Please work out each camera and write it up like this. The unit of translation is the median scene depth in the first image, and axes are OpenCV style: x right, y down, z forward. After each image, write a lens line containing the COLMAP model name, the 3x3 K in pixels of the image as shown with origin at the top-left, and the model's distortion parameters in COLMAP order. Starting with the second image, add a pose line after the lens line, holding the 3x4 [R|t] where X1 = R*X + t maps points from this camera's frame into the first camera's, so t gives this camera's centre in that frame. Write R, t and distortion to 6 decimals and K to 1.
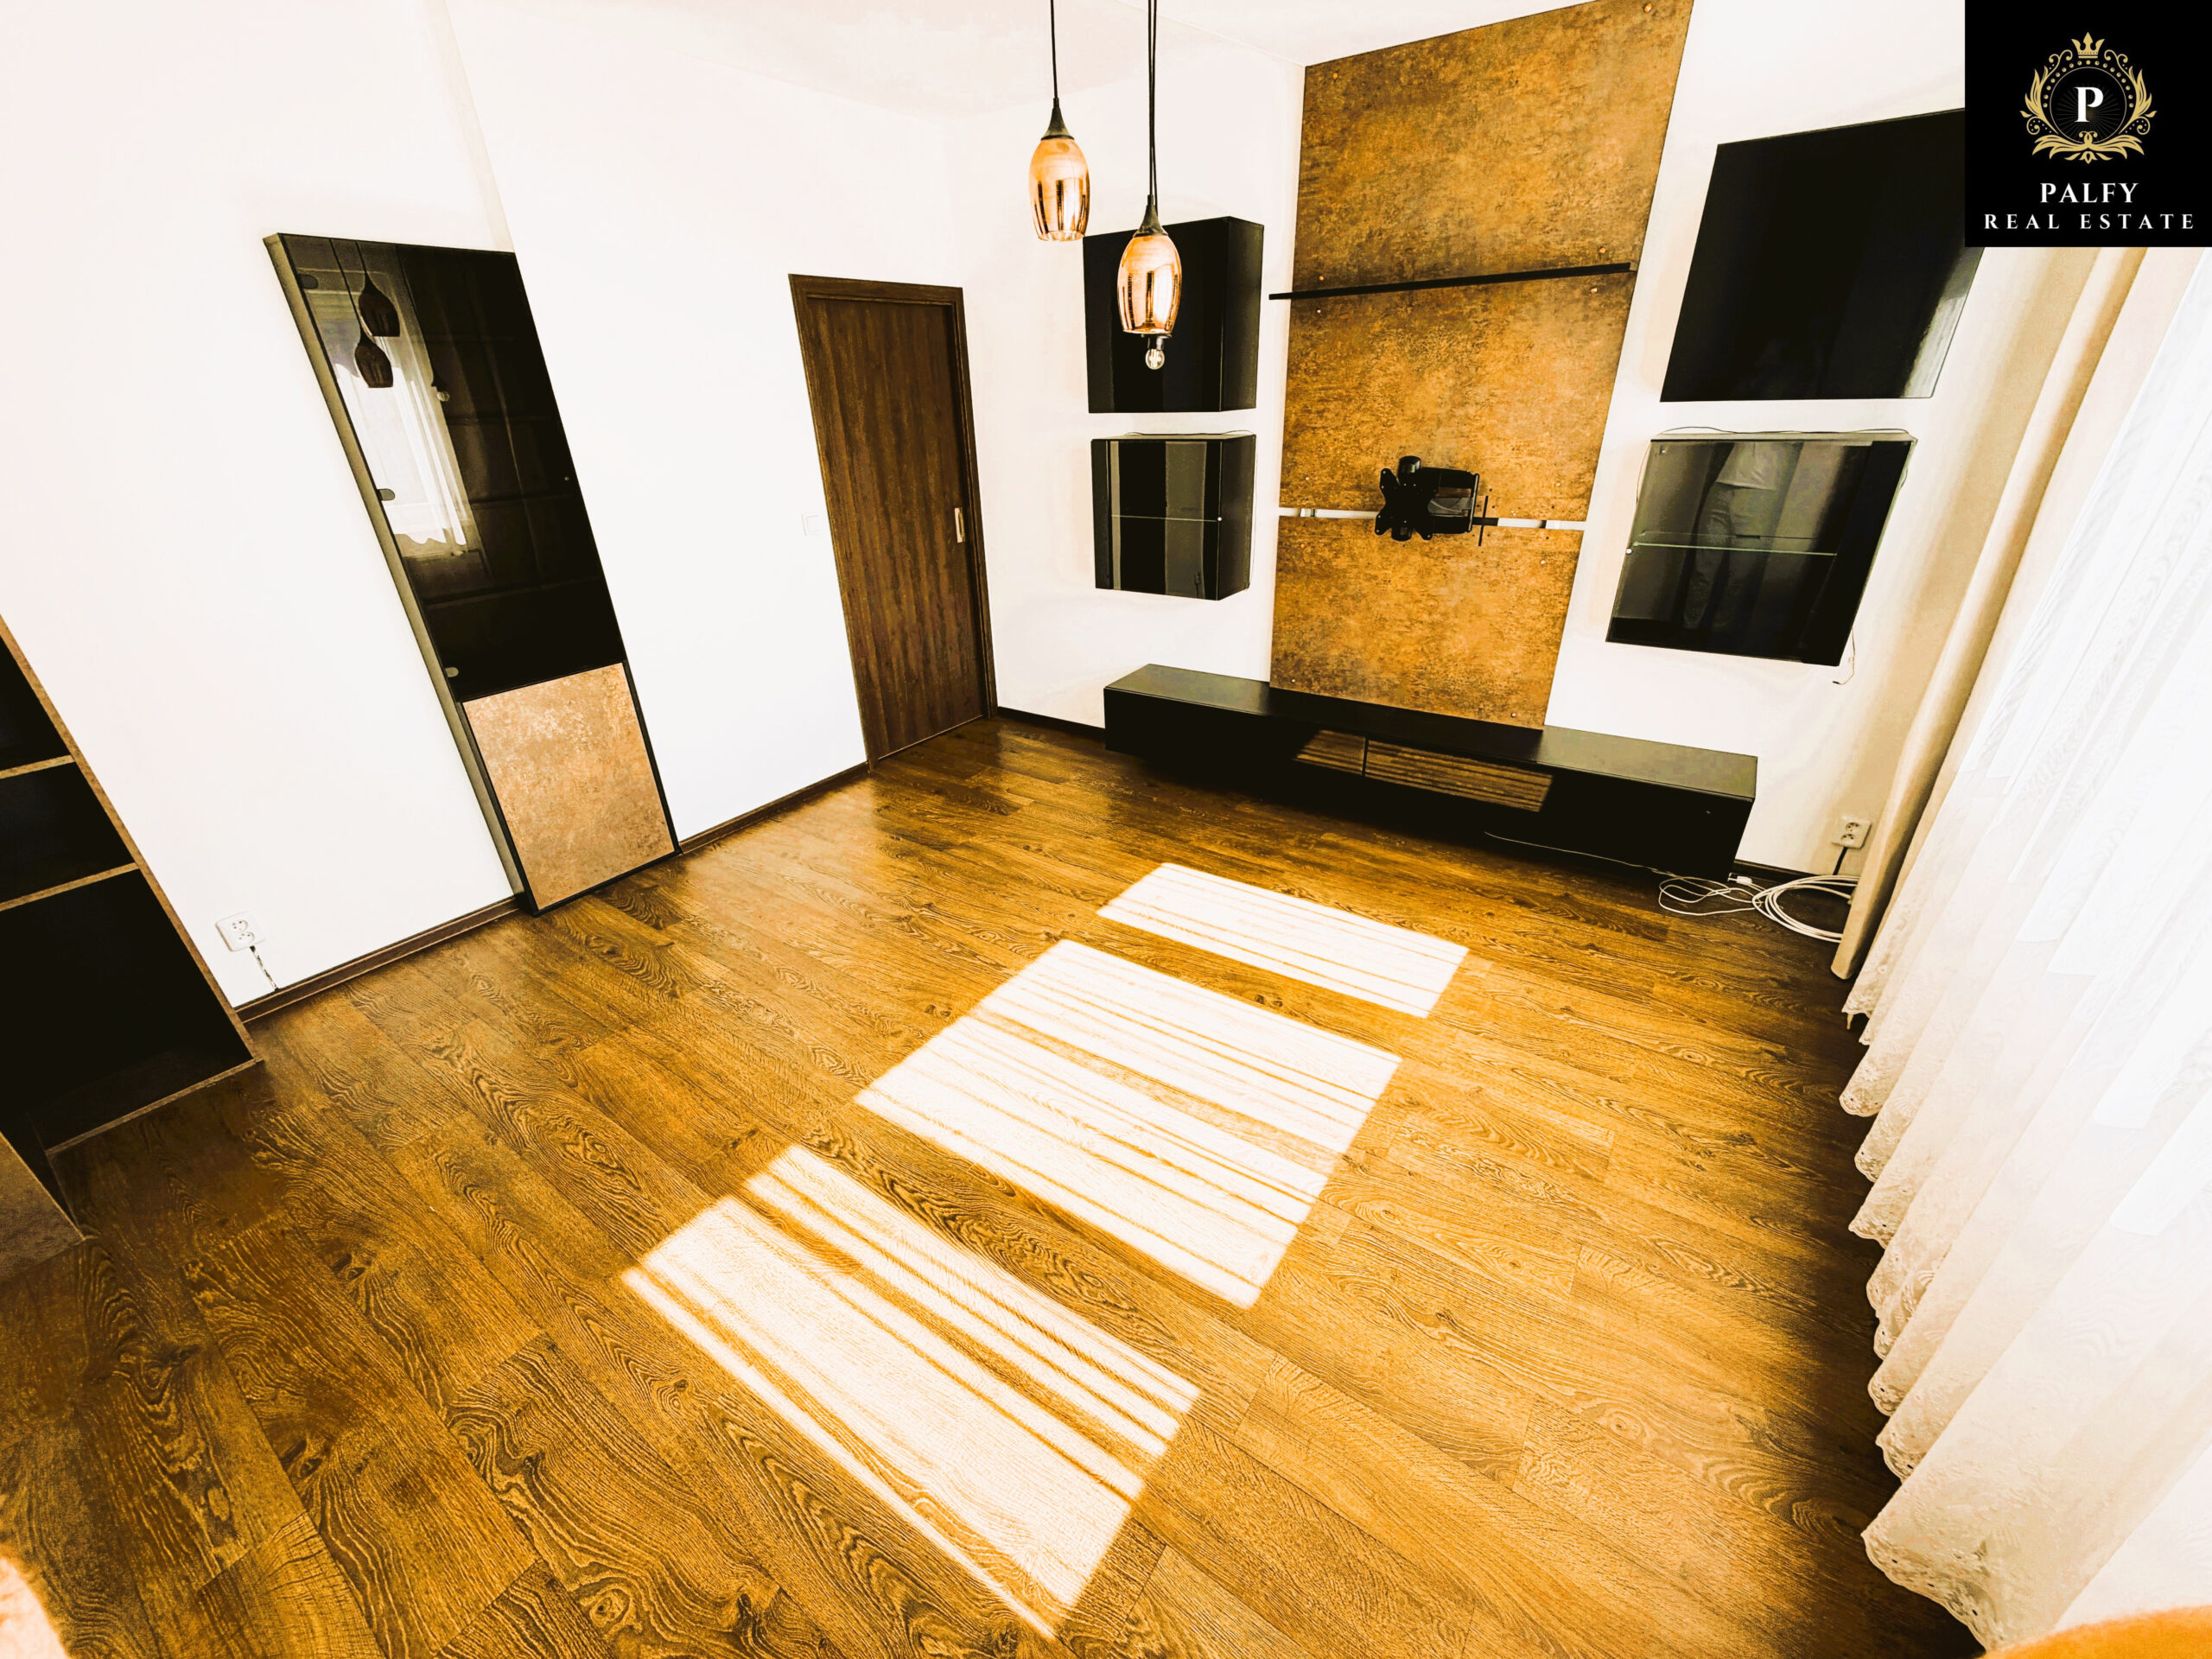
lens RADIAL K [[881.6, 0, 1100.1], [0, 881.6, 829.2], [0, 0, 1]] dist [0.001100, 0.000135]
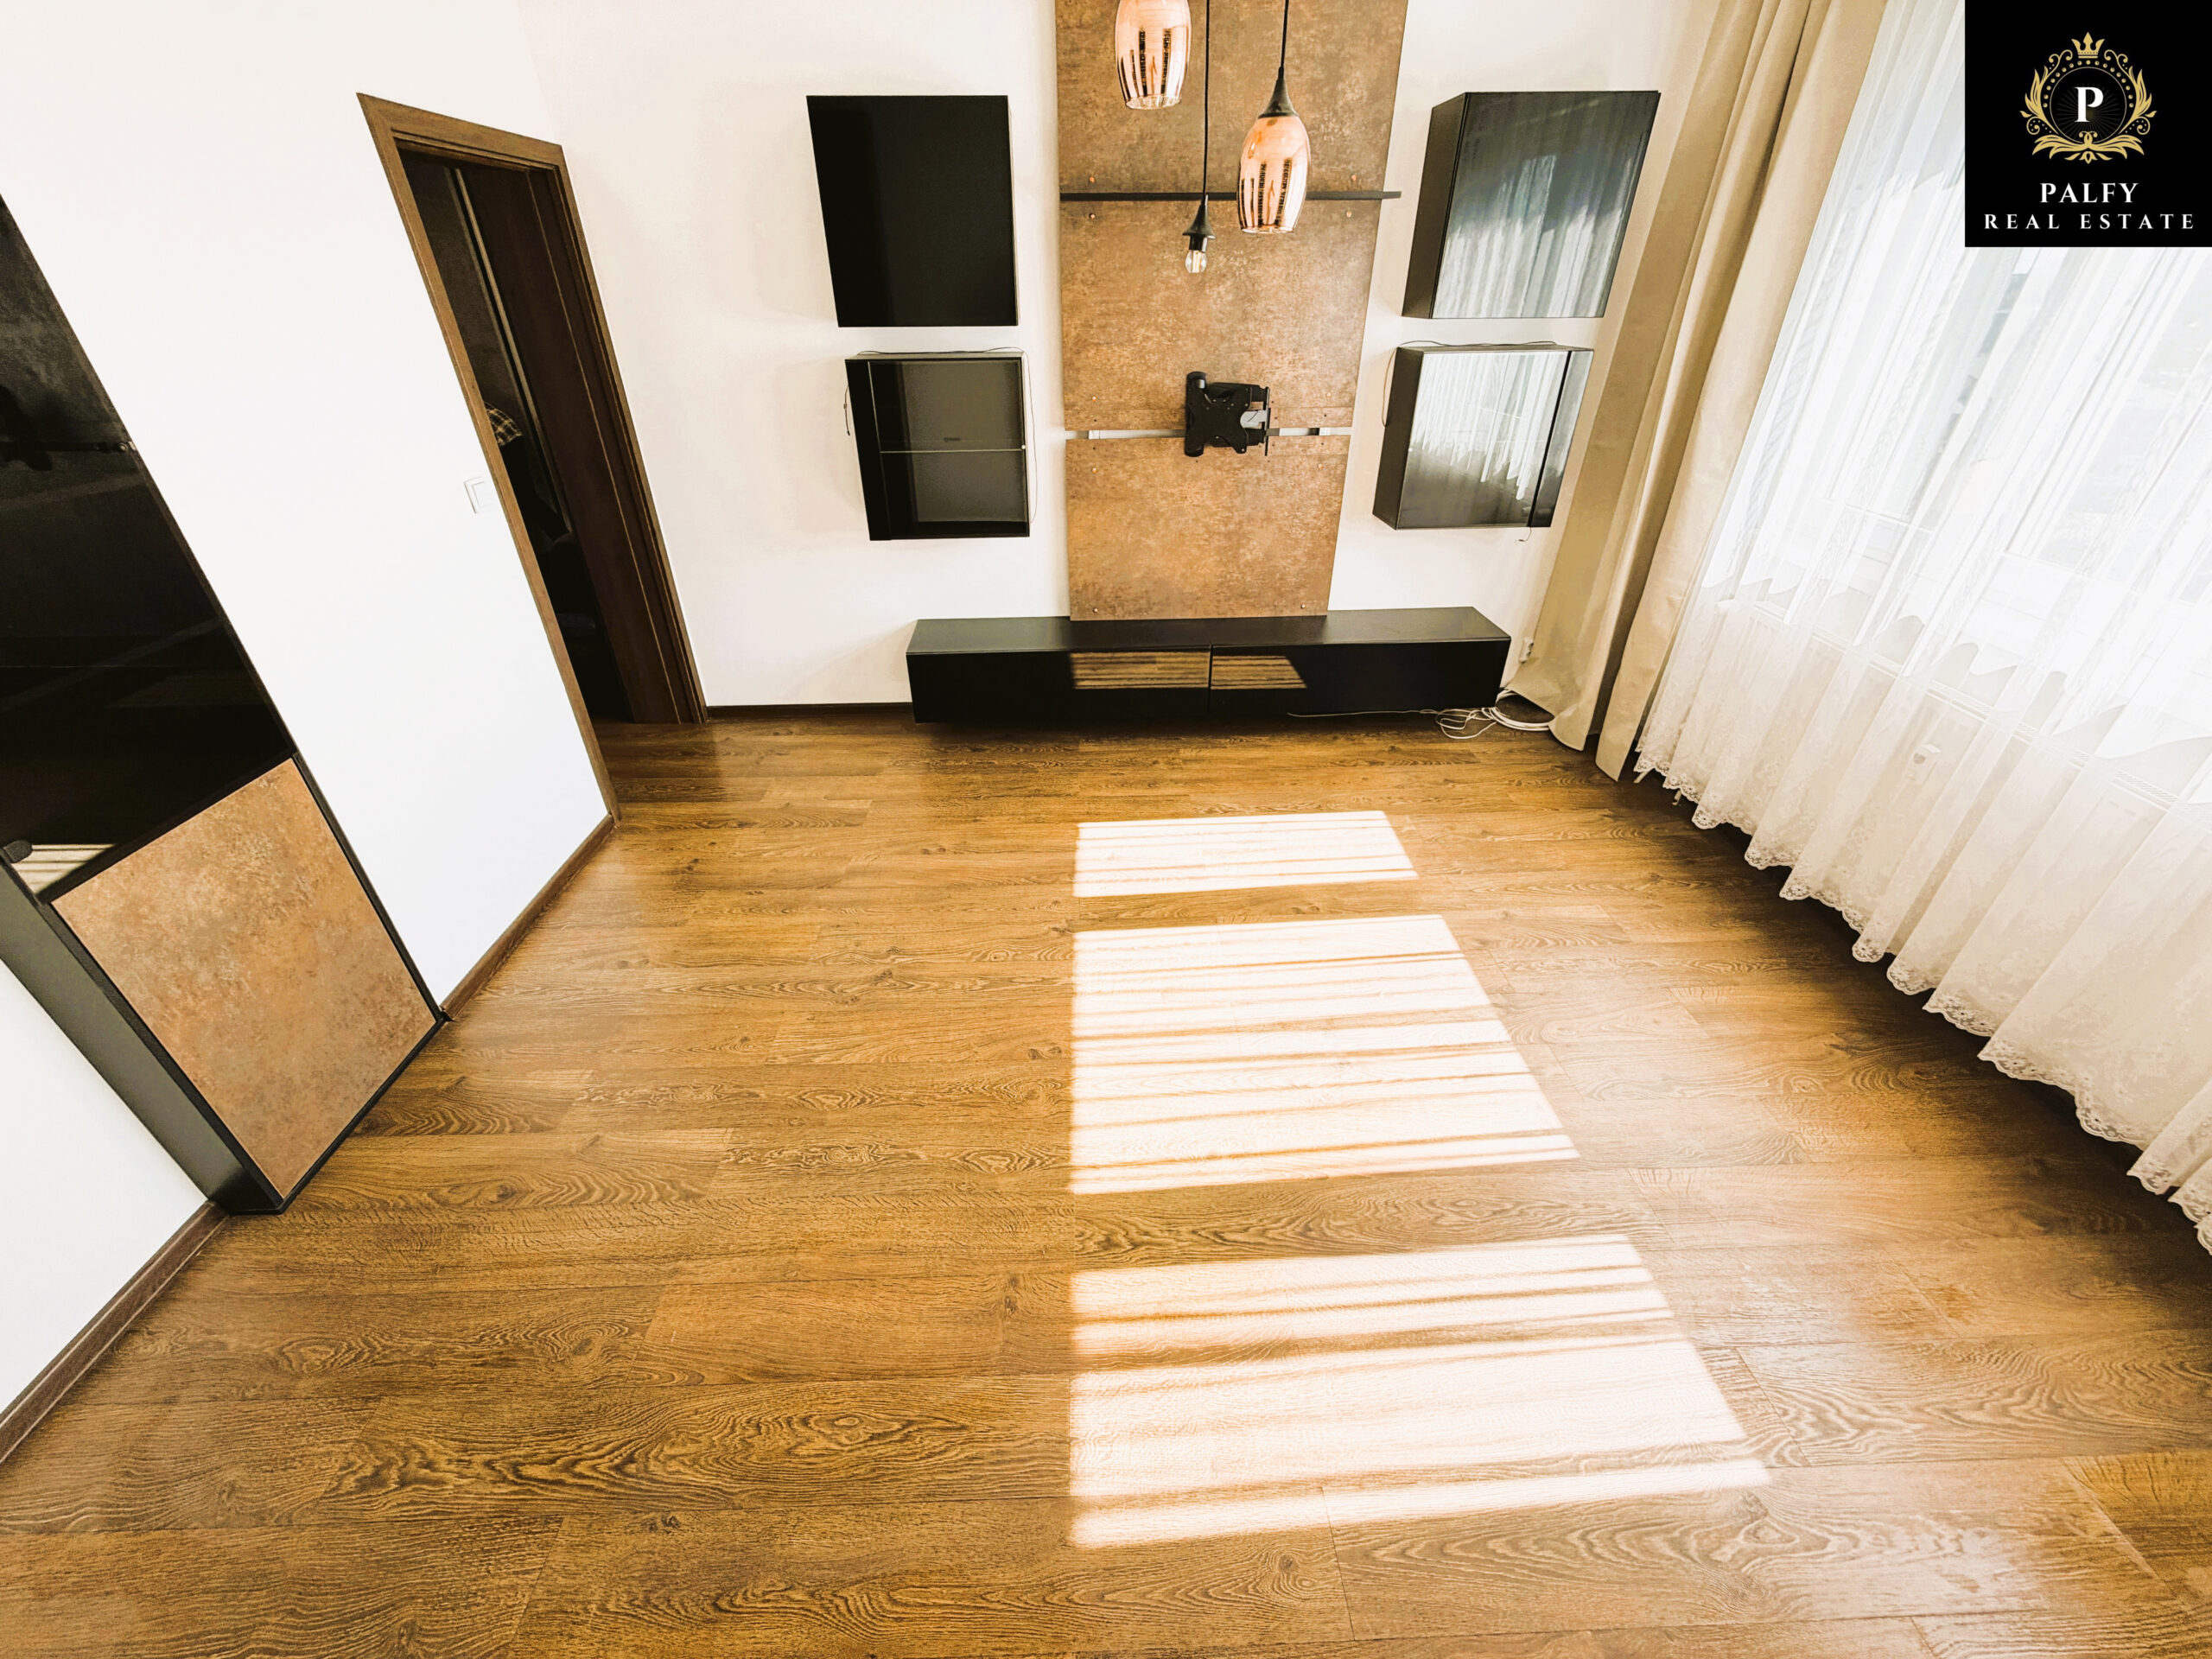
lens RADIAL K [[881.6, 0, 1098.2], [0, 881.6, 828.3], [0, 0, 1]] dist [0.001100, 0.000135]
pose [[0.802203, -0.291888, 0.520838, -0.460985], [0.252618, 0.956354, 0.146872, -0.100448], [-0.540976, 0.013752, 0.840926, 0.219242]]
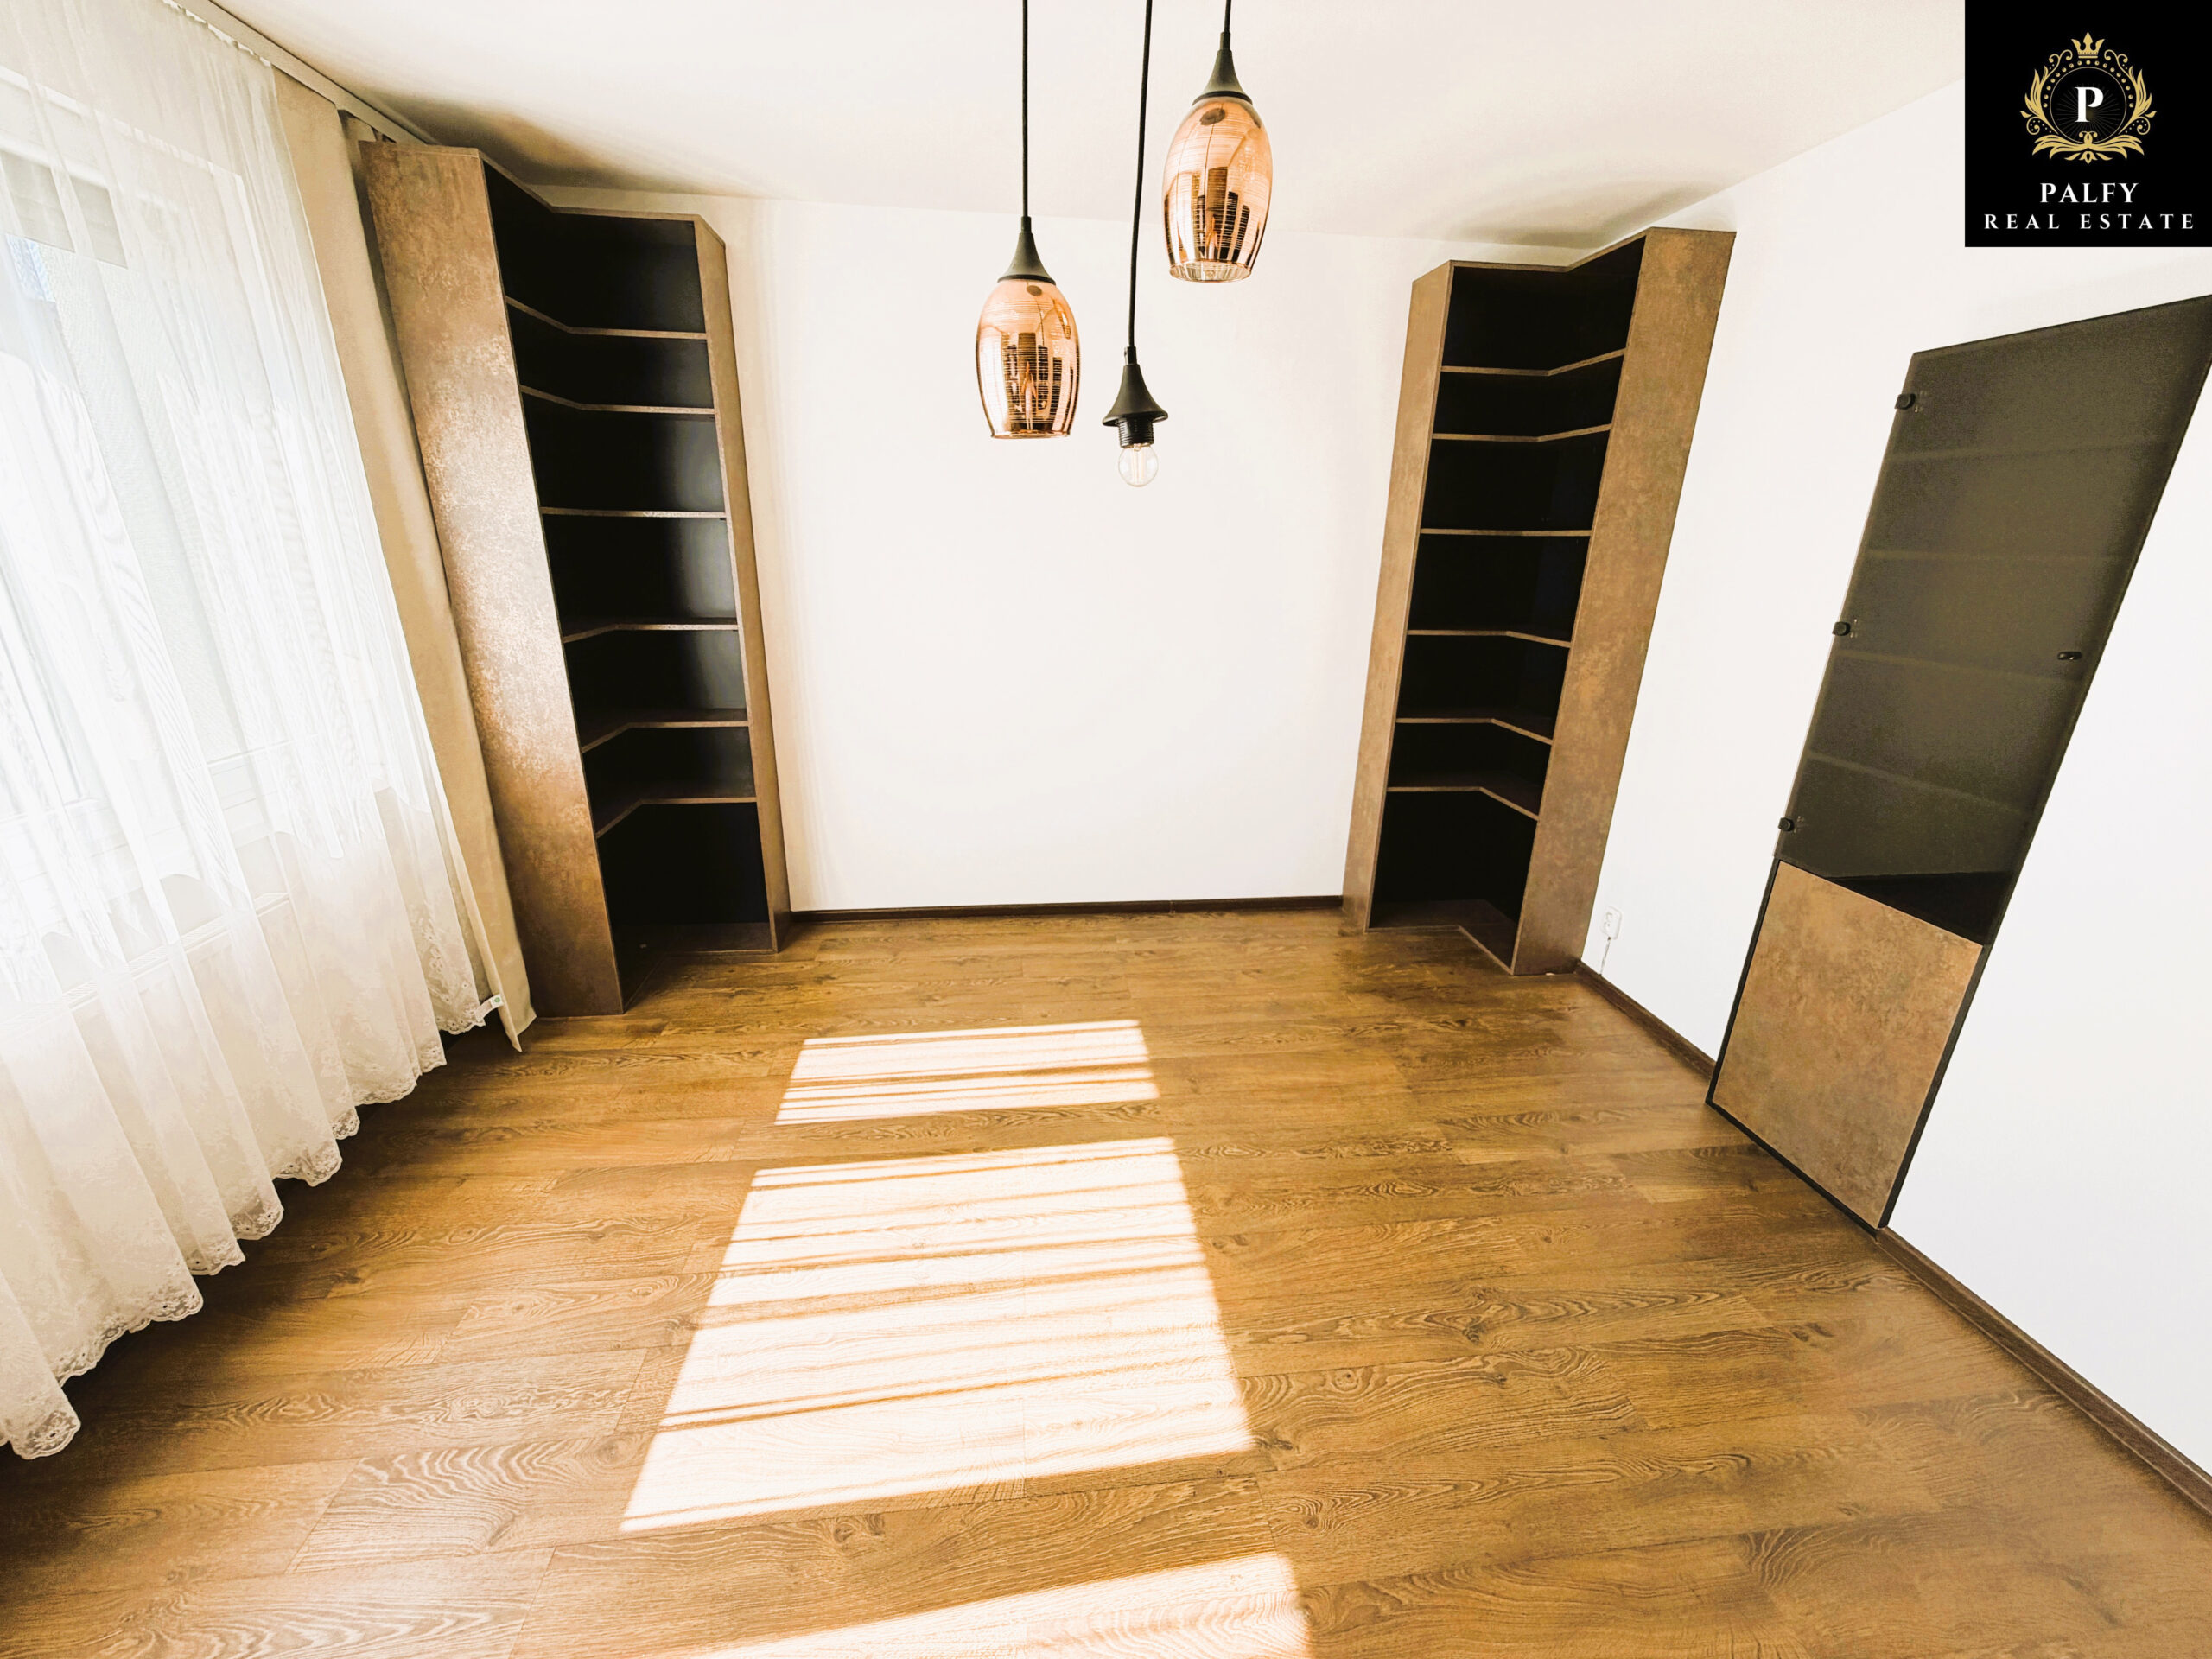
lens RADIAL K [[881.6, 0, 1100.2], [0, 881.6, 830.7], [0, 0, 1]] dist [0.001100, 0.000135]
pose [[-0.748511, 0.229917, -0.621988, 0.287974], [-0.291503, 0.728397, 0.620051, -0.478162], [0.595615, 0.645427, -0.478192, 0.943466]]
